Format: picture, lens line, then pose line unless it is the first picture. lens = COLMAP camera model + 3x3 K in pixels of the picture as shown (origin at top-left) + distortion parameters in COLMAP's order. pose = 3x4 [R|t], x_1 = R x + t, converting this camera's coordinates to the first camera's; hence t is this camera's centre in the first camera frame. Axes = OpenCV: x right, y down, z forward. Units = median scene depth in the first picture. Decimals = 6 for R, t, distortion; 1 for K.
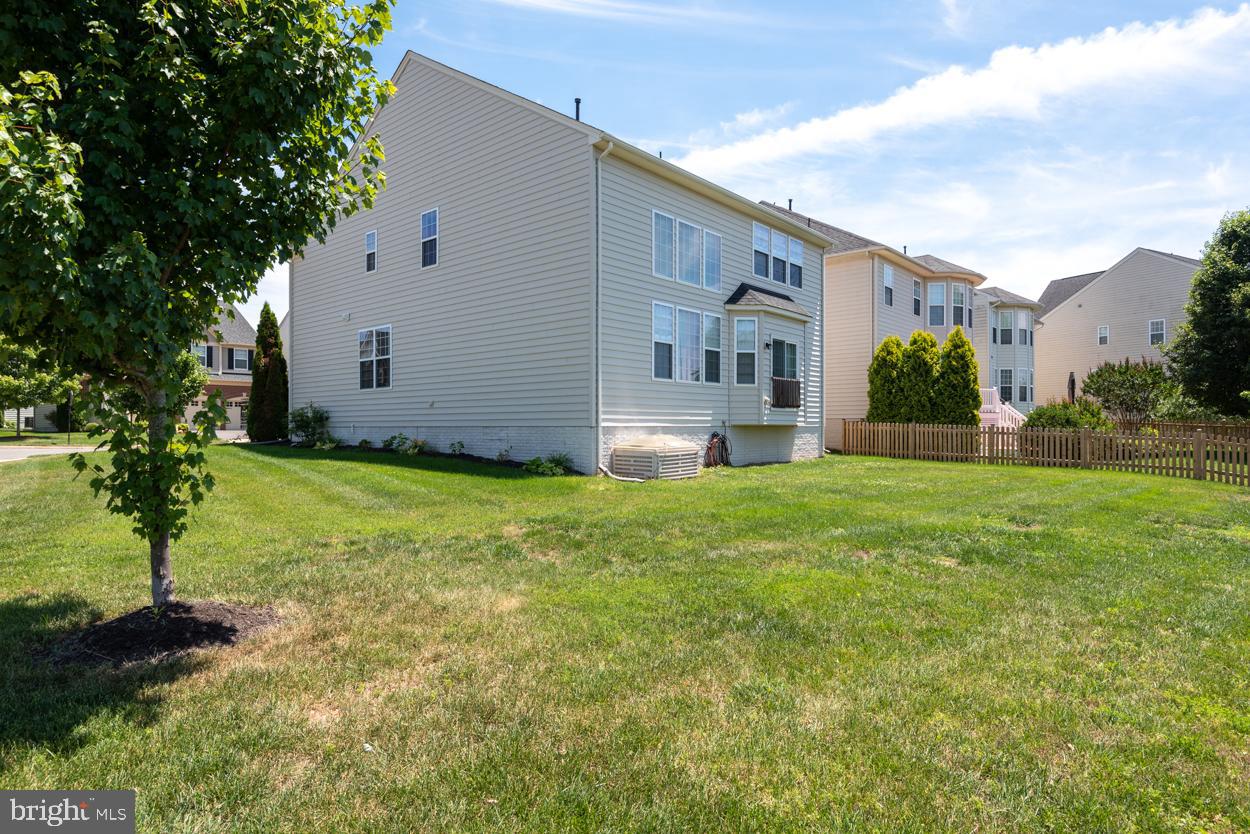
lens RADIAL K [[700.2, 0, 623.6], [0, 700.2, 417.2], [0, 0, 1]] dist [0.003621, 0.000100]
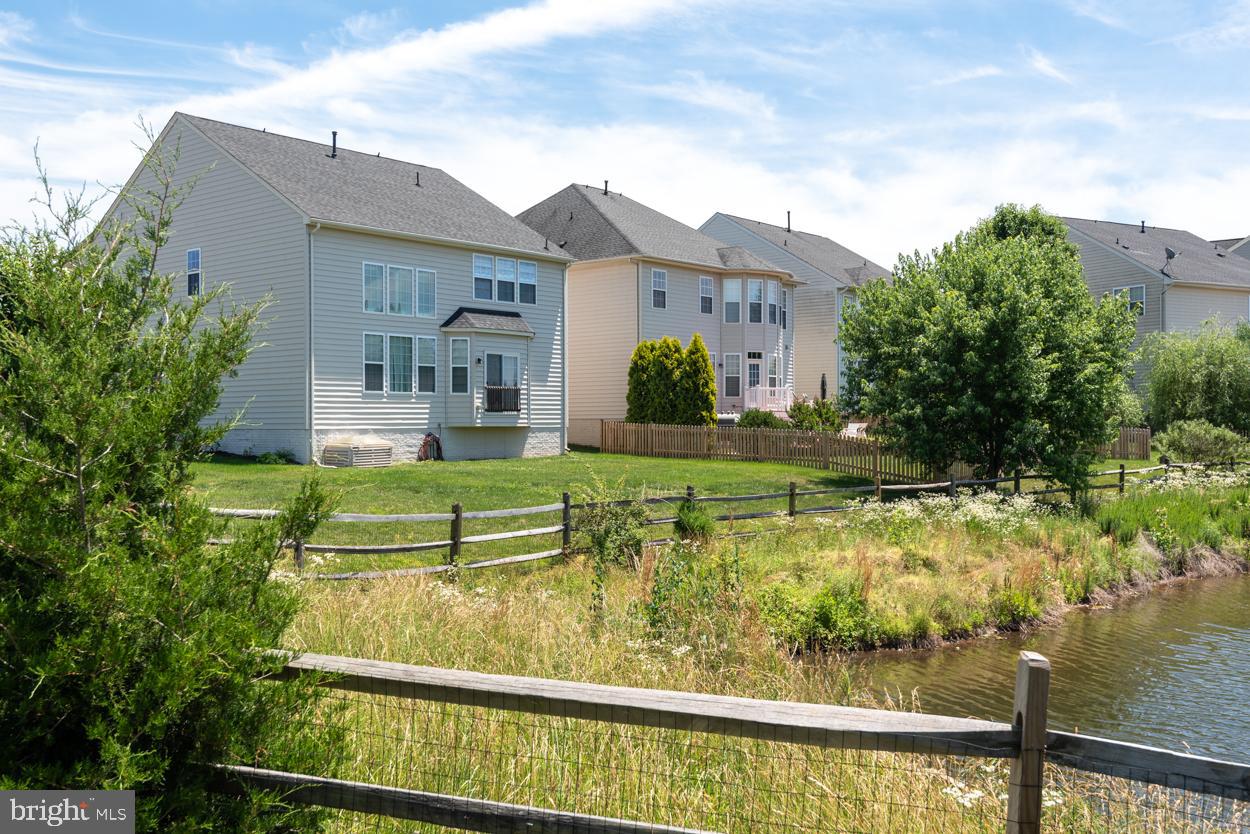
lens RADIAL K [[1152.5, 0, 626.1], [0, 1152.5, 421.3], [0, 0, 1]] dist [-0.008734, 0.000000]
pose [[0.999165, -0.003470, 0.040697, 0.374649], [0.002952, 0.999914, 0.012780, -0.022431], [-0.040738, -0.012649, 0.999090, -0.983775]]
